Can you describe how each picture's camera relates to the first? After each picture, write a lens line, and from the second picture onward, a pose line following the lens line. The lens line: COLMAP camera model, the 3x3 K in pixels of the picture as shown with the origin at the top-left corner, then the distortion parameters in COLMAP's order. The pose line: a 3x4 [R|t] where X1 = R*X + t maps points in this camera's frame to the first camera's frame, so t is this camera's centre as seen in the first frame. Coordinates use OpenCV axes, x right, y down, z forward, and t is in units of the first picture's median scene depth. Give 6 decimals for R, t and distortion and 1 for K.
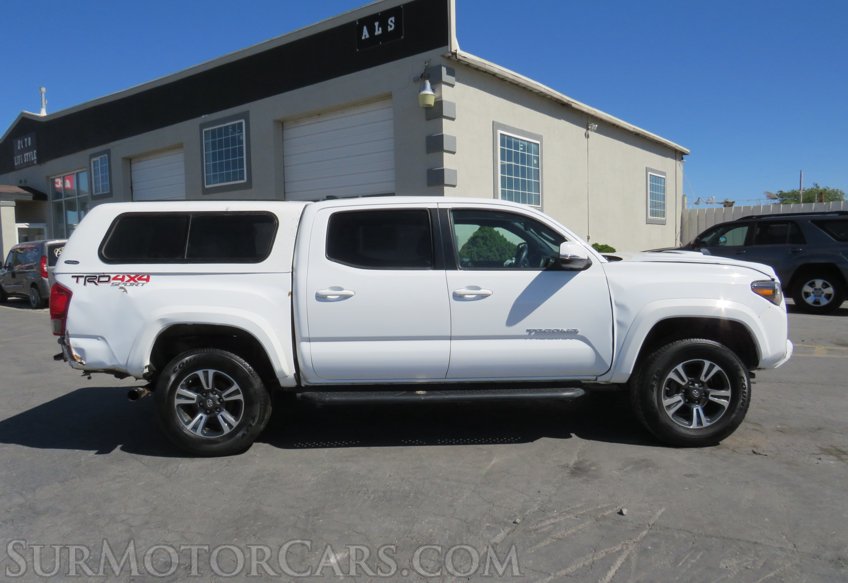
lens RADIAL K [[598.0, 0, 424.0], [0, 598.0, 291.5], [0, 0, 1]] dist [-0.021955, -0.001562]
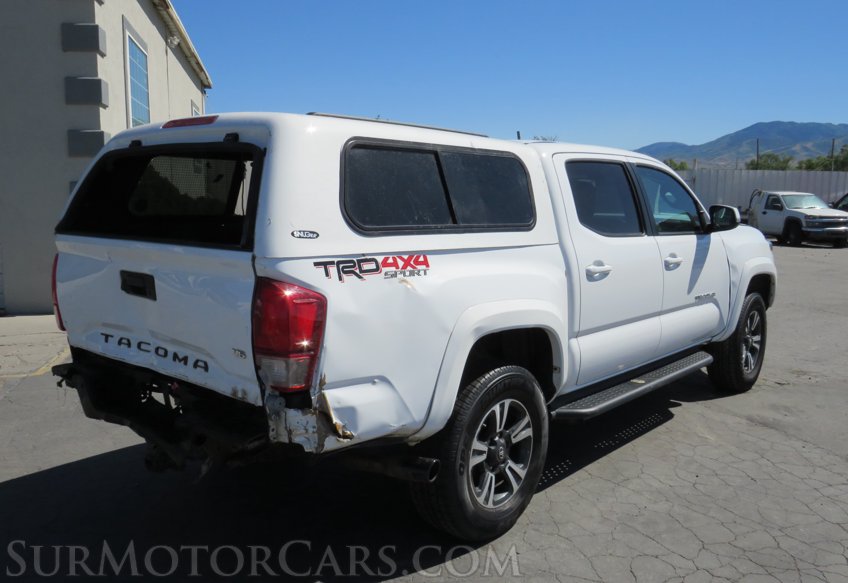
lens RADIAL K [[746.9, 0, 404.0], [0, 746.9, 300.7], [0, 0, 1]] dist [-0.005618, -0.015061]
pose [[0.660997, -0.084217, 0.745648, -1.005978], [0.038601, 0.996183, 0.078294, -0.040567], [-0.749395, -0.022969, 0.661725, 0.551500]]
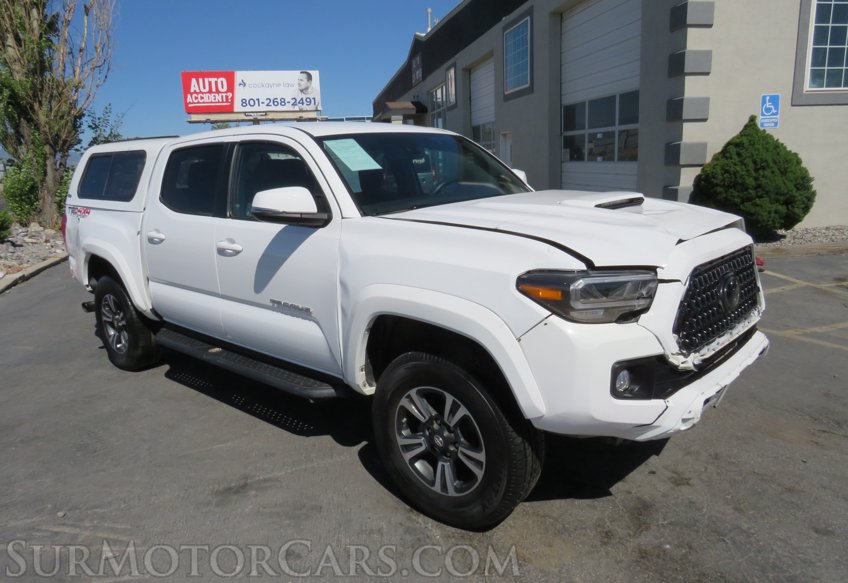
lens RADIAL K [[598.0, 0, 424.0], [0, 598.0, 291.5], [0, 0, 1]] dist [-0.021955, -0.001562]
pose [[0.752853, 0.132339, -0.644747, 0.813825], [-0.023672, 0.984388, 0.174412, -0.086595], [0.657763, -0.116044, 0.744232, 0.541886]]
